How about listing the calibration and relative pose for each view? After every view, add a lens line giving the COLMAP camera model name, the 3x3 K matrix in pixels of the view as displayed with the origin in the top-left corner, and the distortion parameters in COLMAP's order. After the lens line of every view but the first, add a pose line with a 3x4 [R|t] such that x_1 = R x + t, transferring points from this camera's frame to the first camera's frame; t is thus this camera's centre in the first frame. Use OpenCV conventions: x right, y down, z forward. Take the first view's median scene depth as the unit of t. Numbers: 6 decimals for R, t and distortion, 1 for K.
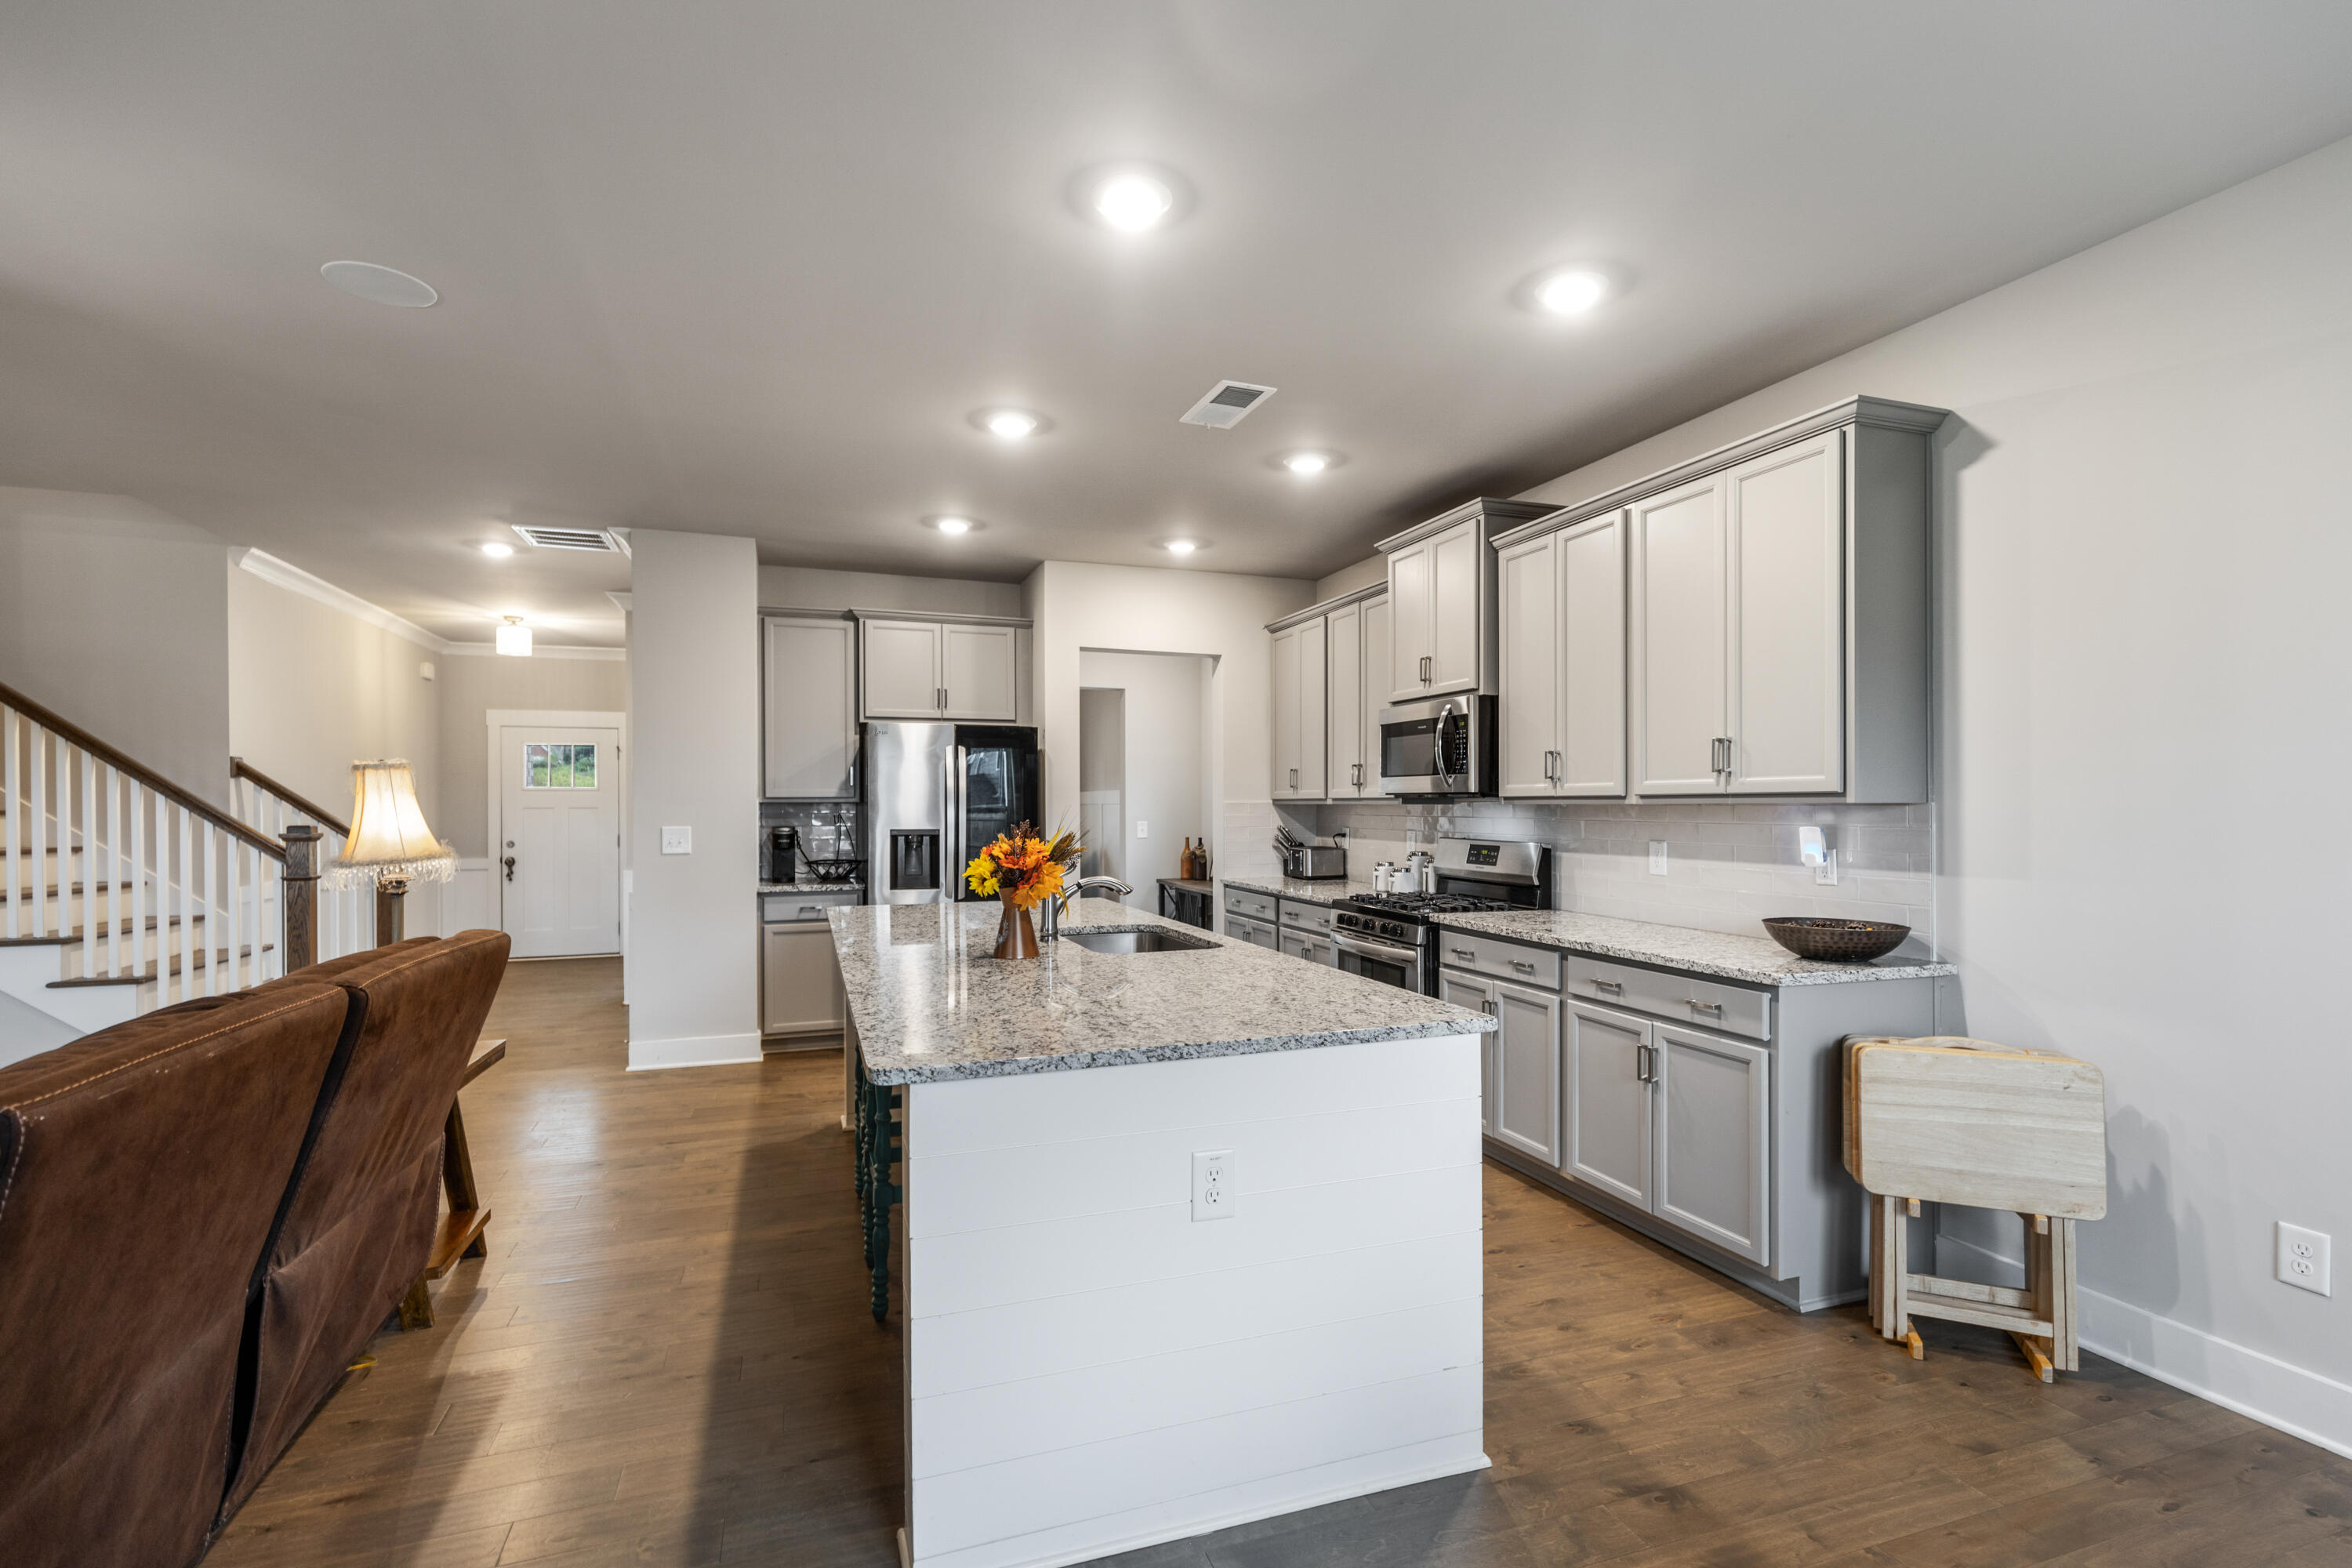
lens RADIAL K [[1077.2, 0, 1193.1], [0, 1077.2, 814.5], [0, 0, 1]] dist [0.009575, -0.002584]
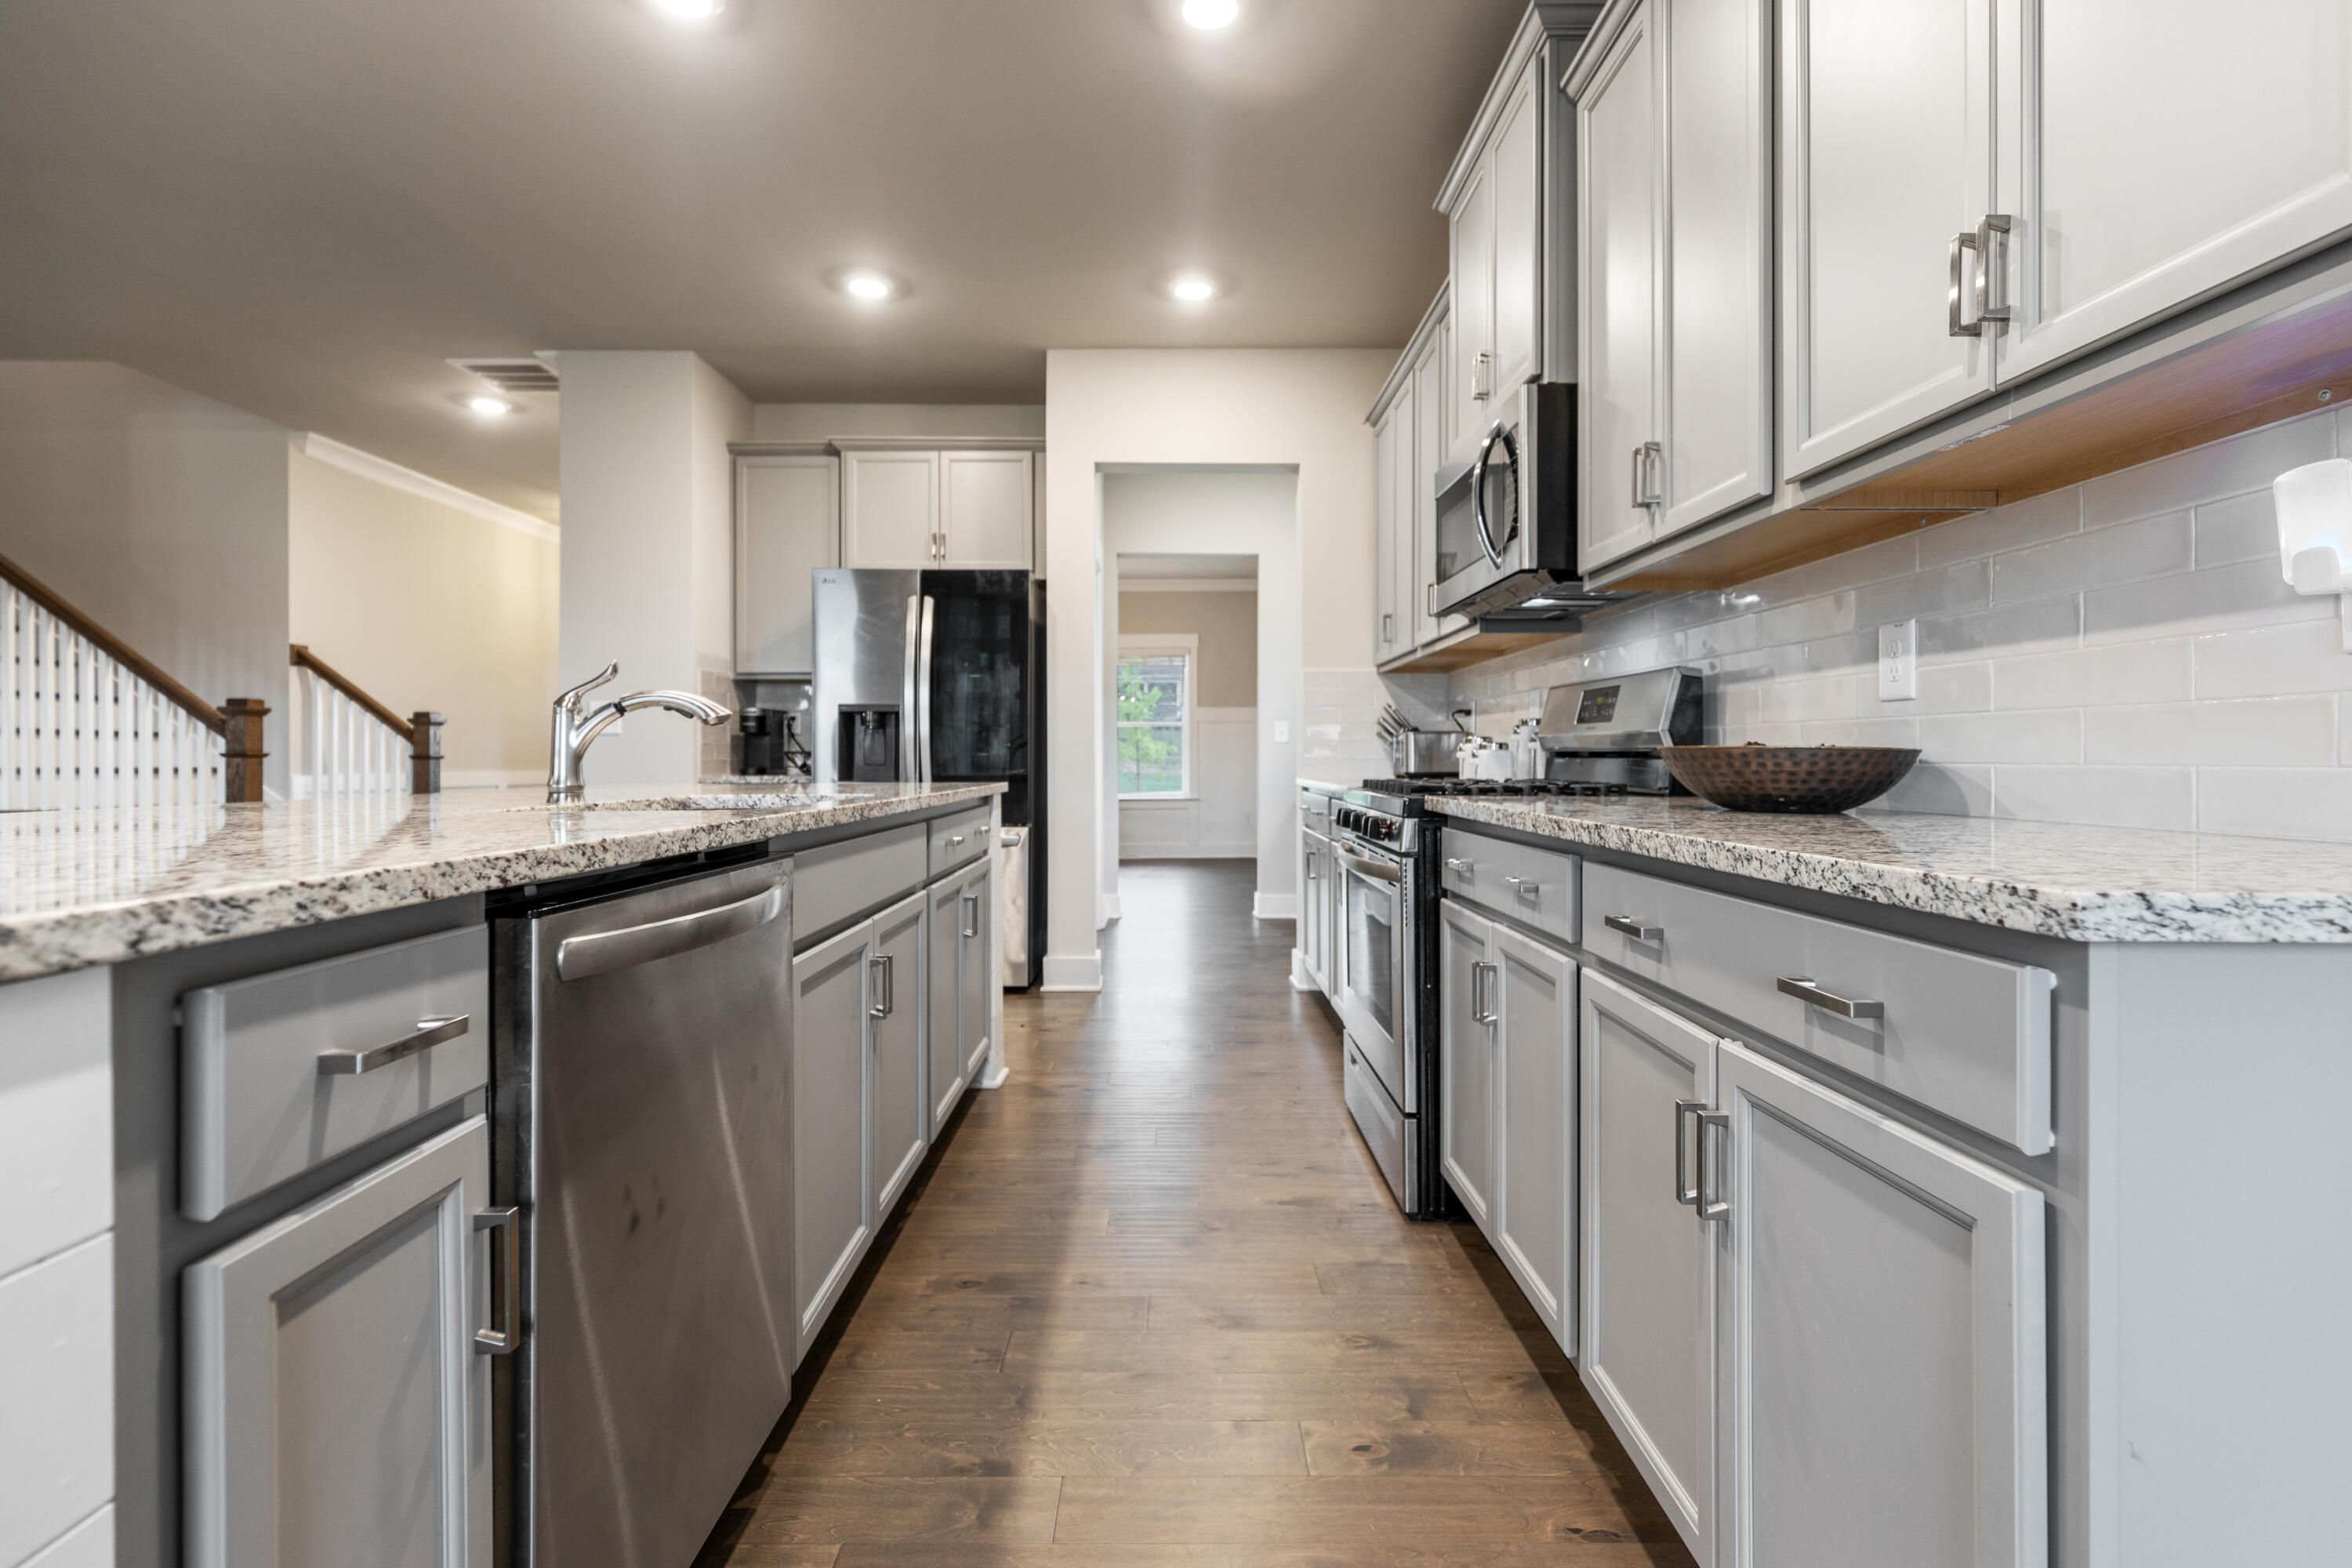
lens RADIAL K [[1077.2, 0, 1170.7], [0, 1077.2, 760.5], [0, 0, 1]] dist [0.009575, -0.002584]
pose [[0.940165, 0.000322, -0.340720, 0.277067], [-0.002850, 0.999972, -0.006920, 0.076922], [0.340708, 0.007477, 0.940140, 0.447583]]
